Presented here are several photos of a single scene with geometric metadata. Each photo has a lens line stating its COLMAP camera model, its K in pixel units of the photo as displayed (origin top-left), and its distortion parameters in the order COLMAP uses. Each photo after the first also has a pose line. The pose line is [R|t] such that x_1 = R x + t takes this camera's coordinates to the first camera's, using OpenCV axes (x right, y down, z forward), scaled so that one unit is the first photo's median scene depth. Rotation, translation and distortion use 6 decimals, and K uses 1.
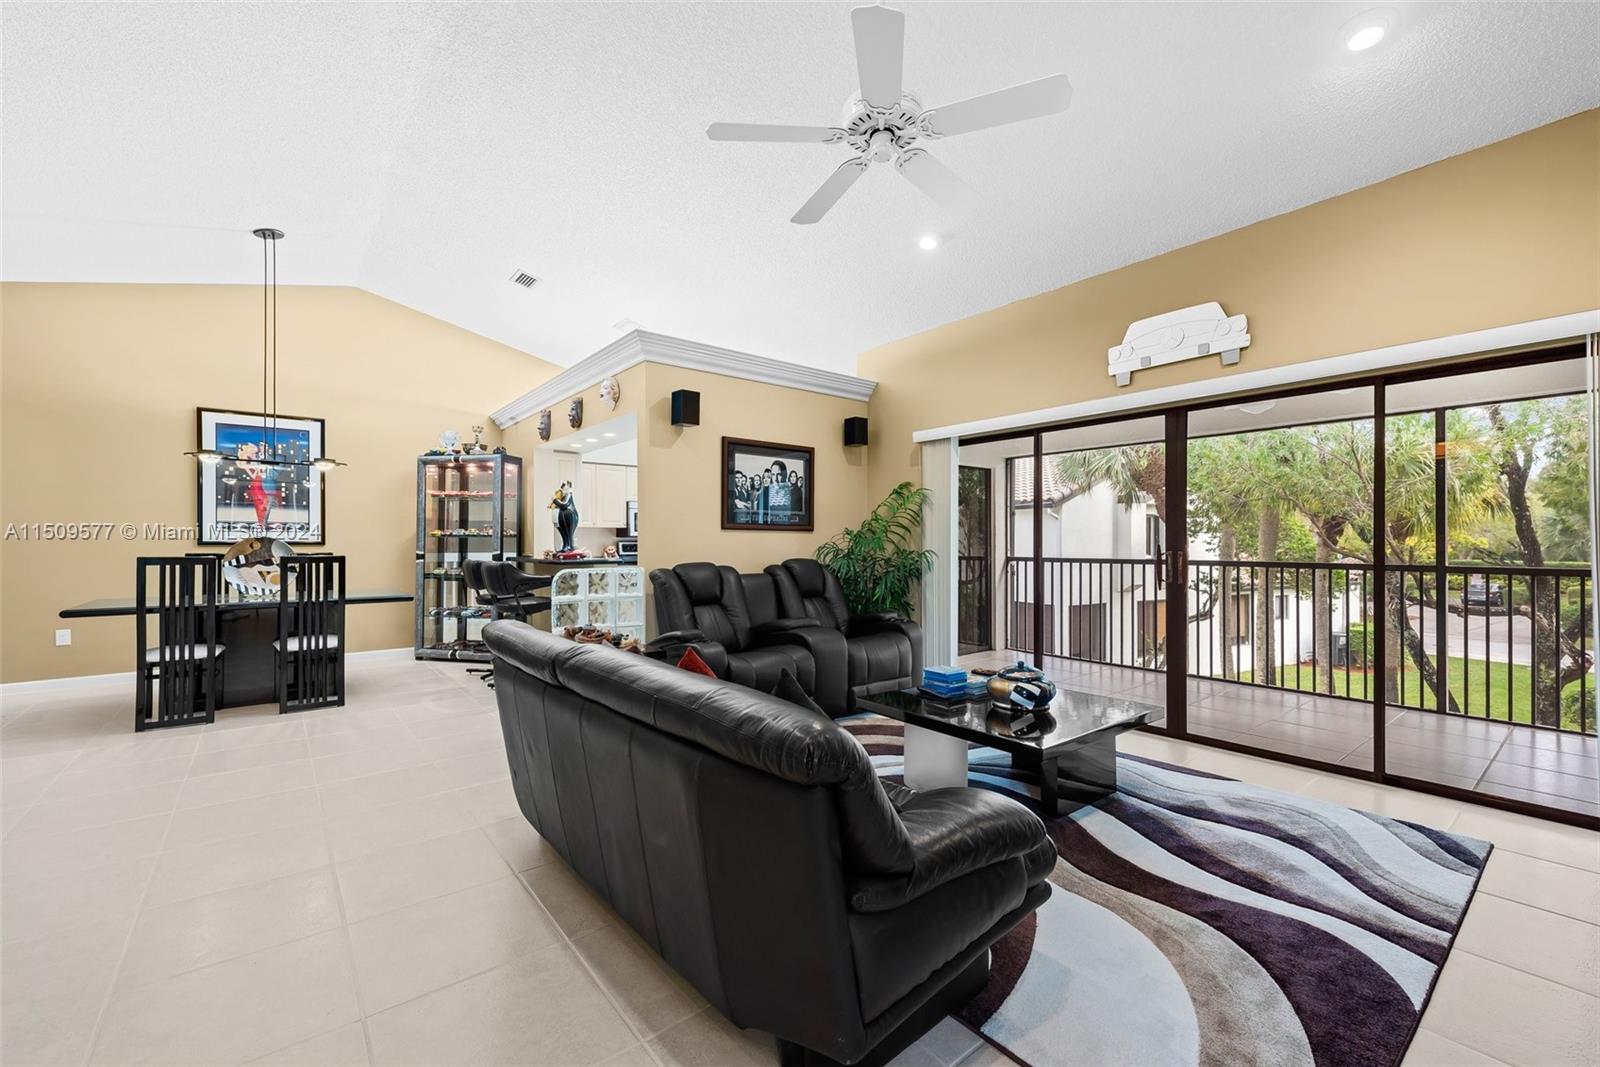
lens RADIAL K [[646.1, 0, 793.3], [0, 646.1, 540.2], [0, 0, 1]] dist [0.008861, -0.002887]
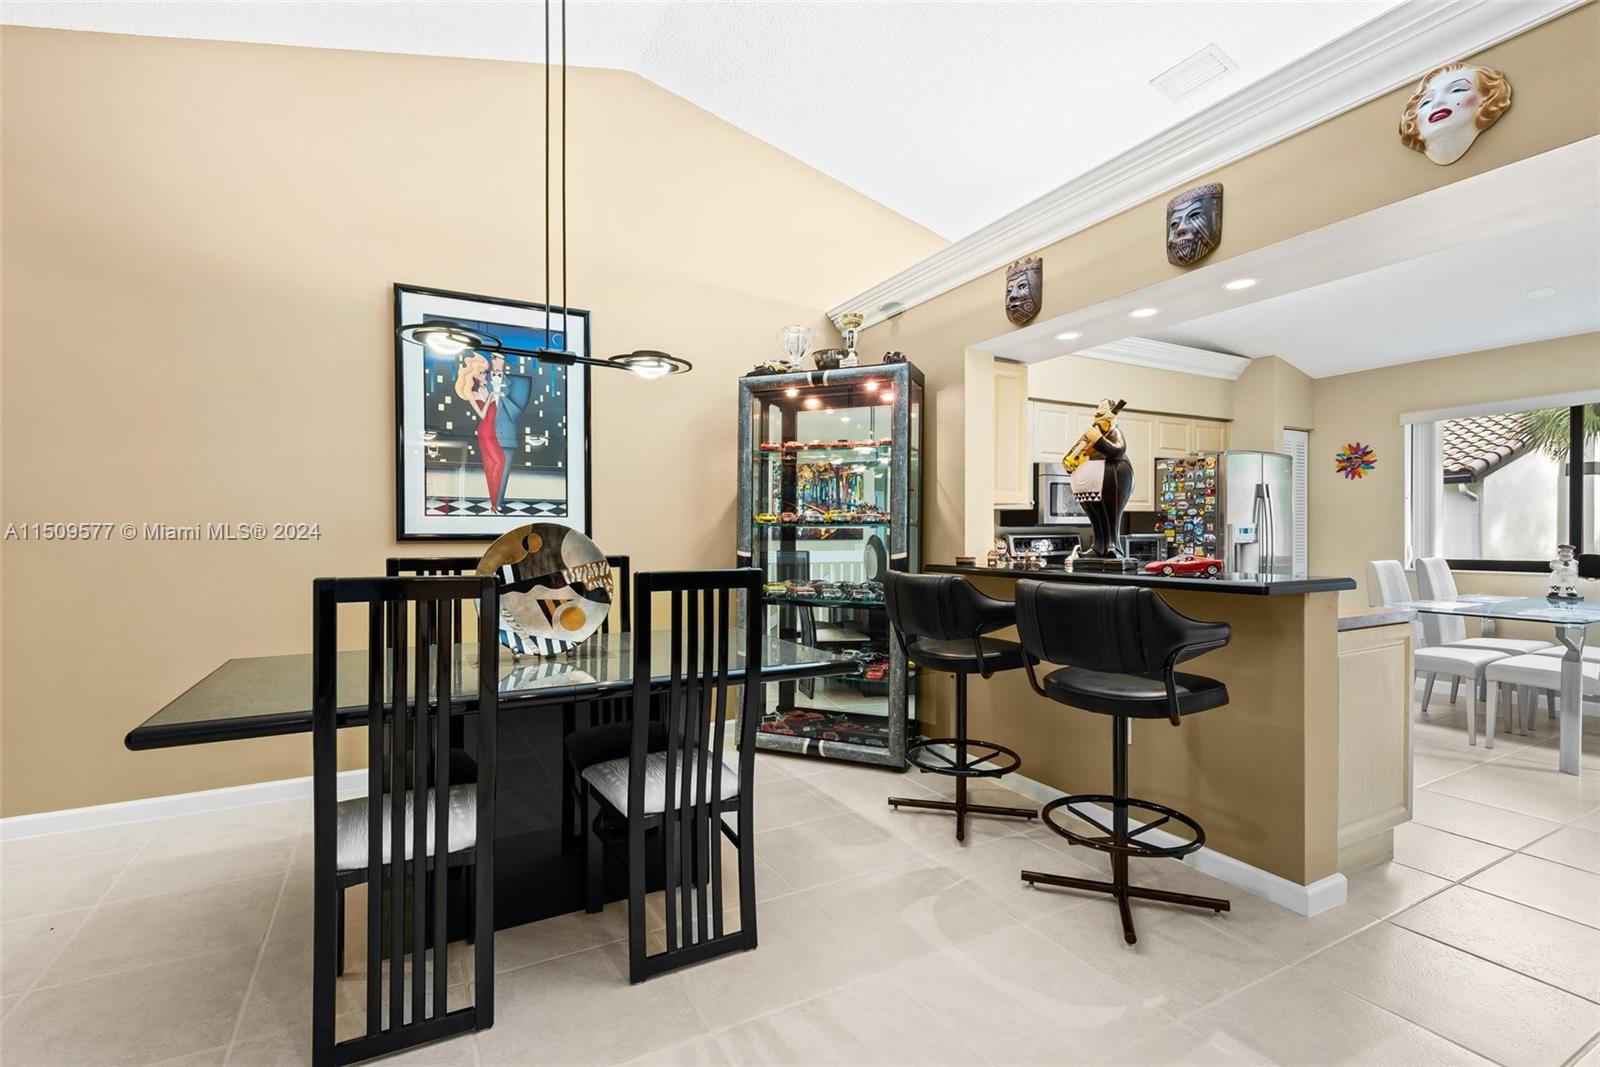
lens RADIAL K [[720.6, 0, 798.1], [0, 720.6, 545.4], [0, 0, 1]] dist [0.001414, 0.000124]
pose [[0.984113, 0.000930, -0.177541, -0.533749], [0.002189, 0.999847, 0.017375, 0.001642], [0.177530, -0.017487, 0.983960, 0.518004]]
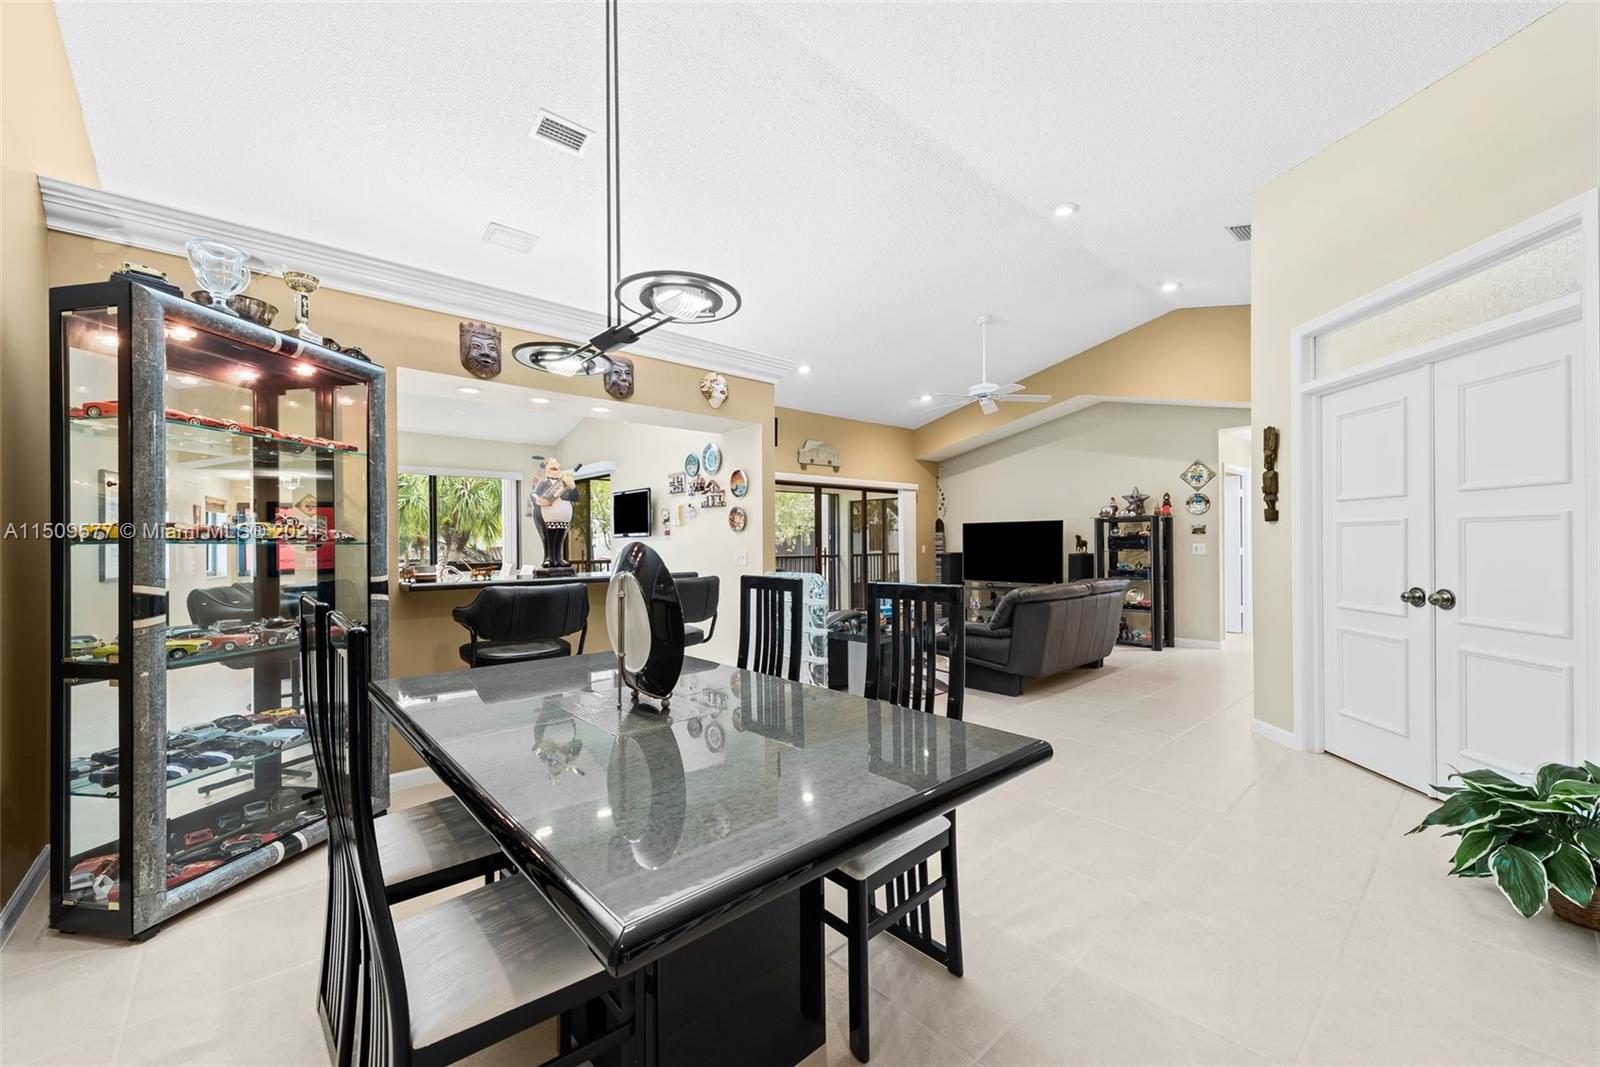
lens RADIAL K [[622.7, 0, 785.6], [0, 622.7, 543.4], [0, 0, 1]] dist [0.009572, -0.002750]
pose [[-0.034498, 0.000768, 0.999404, -1.128223], [0.003380, 0.999994, -0.000652, -0.003471], [-0.999399, 0.003355, -0.034500, 0.885783]]
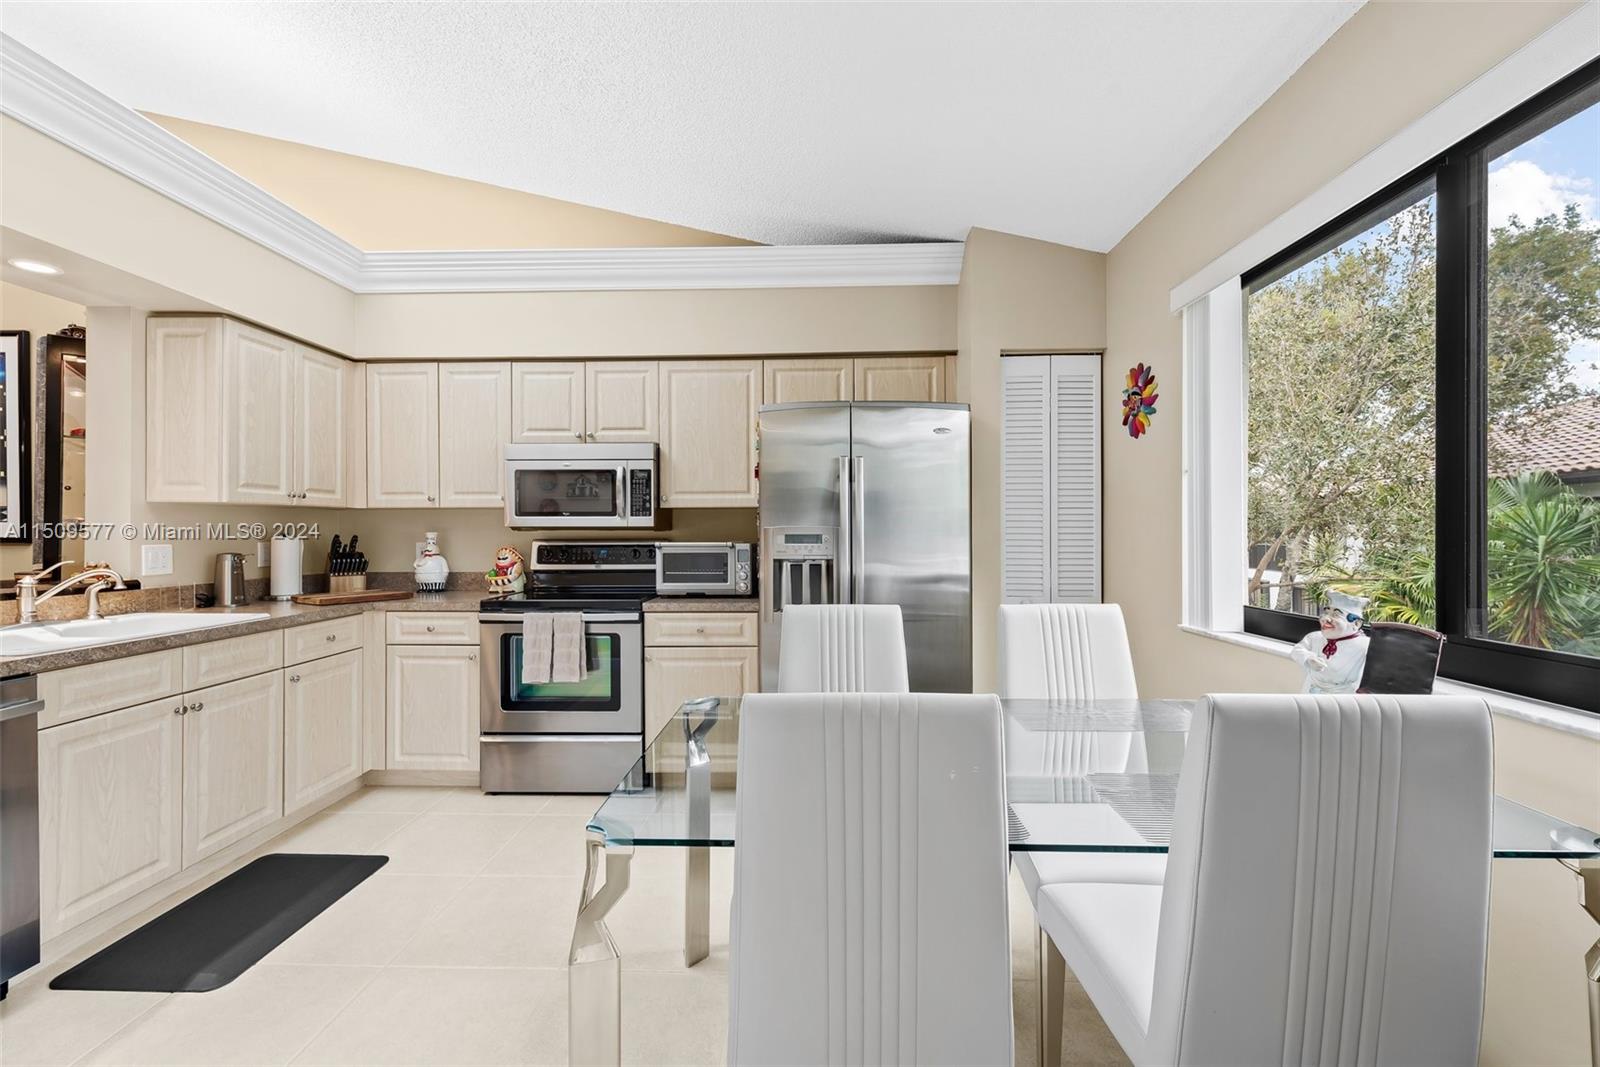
lens RADIAL K [[646.1, 0, 806.4], [0, 646.1, 520.5], [0, 0, 1]] dist [0.008861, -0.002887]
pose [[0.764034, -0.007384, -0.645134, 0.230469], [-0.001666, 0.999909, -0.013418, -0.009252], [0.645174, 0.011327, 0.763951, 1.223973]]
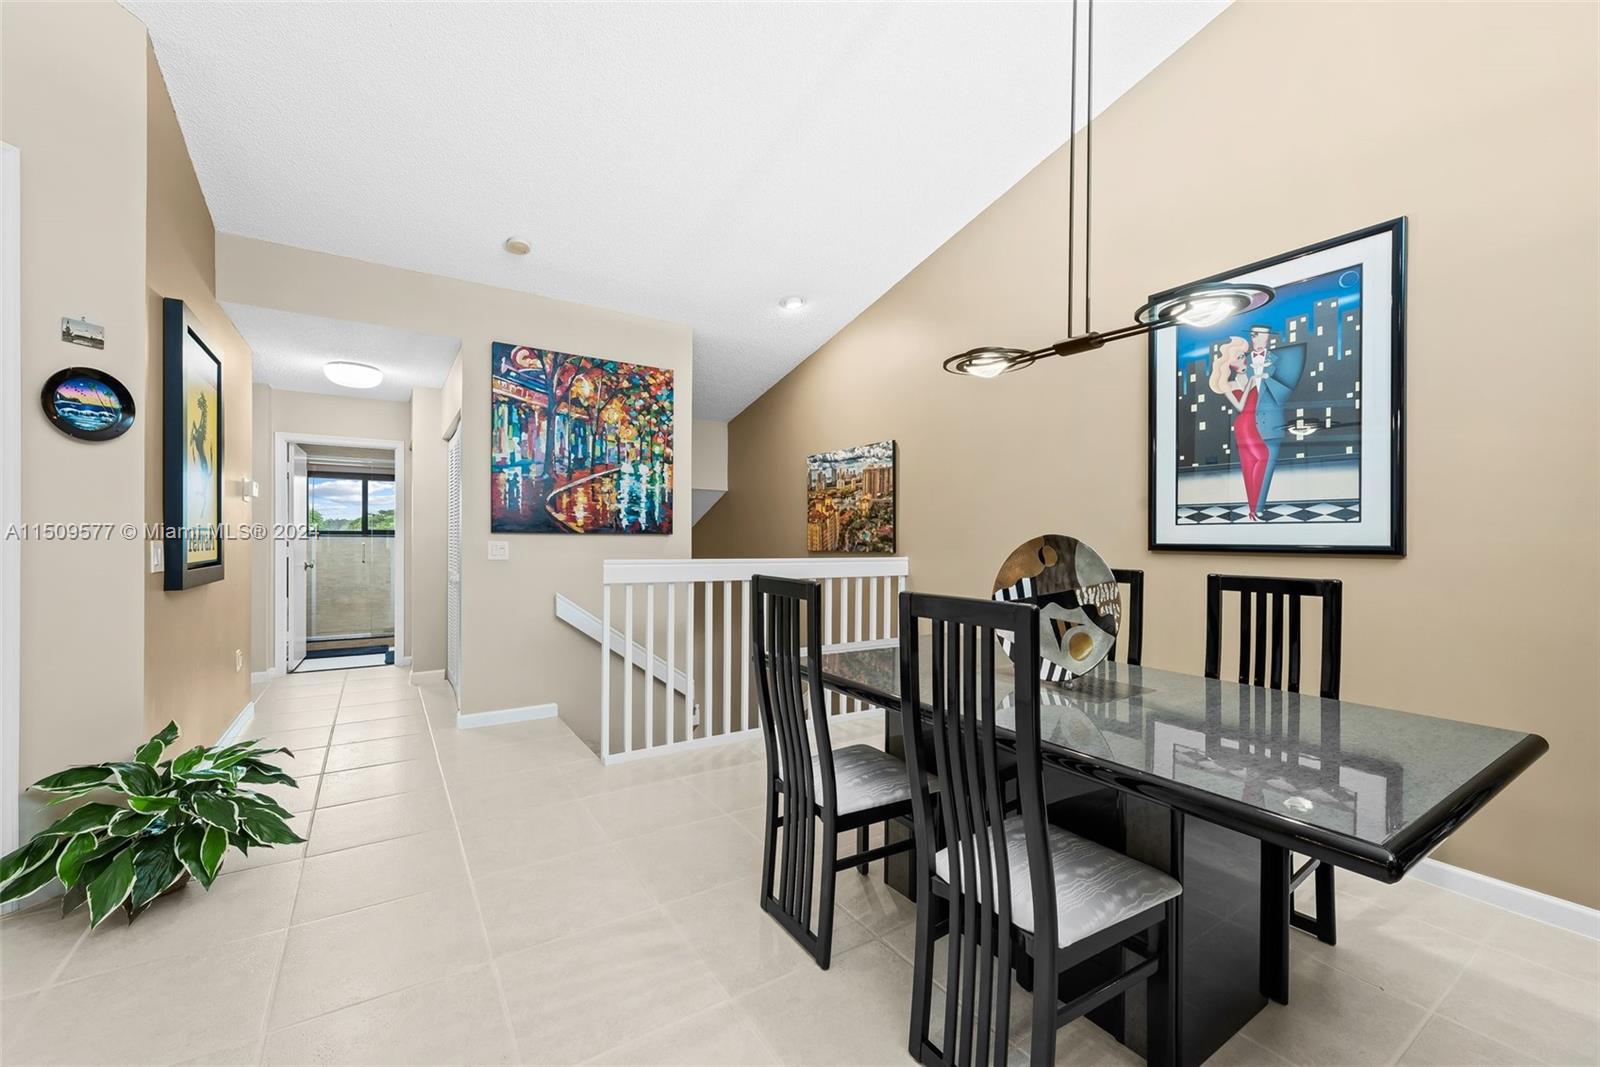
lens RADIAL K [[646.1, 0, 798.0], [0, 646.1, 542.3], [0, 0, 1]] dist [0.008861, -0.002887]
pose [[-0.100513, 0.006672, -0.994913, -0.383897], [-0.001922, 0.999974, 0.006900, -0.002918], [0.994934, 0.002606, -0.100498, 0.841361]]
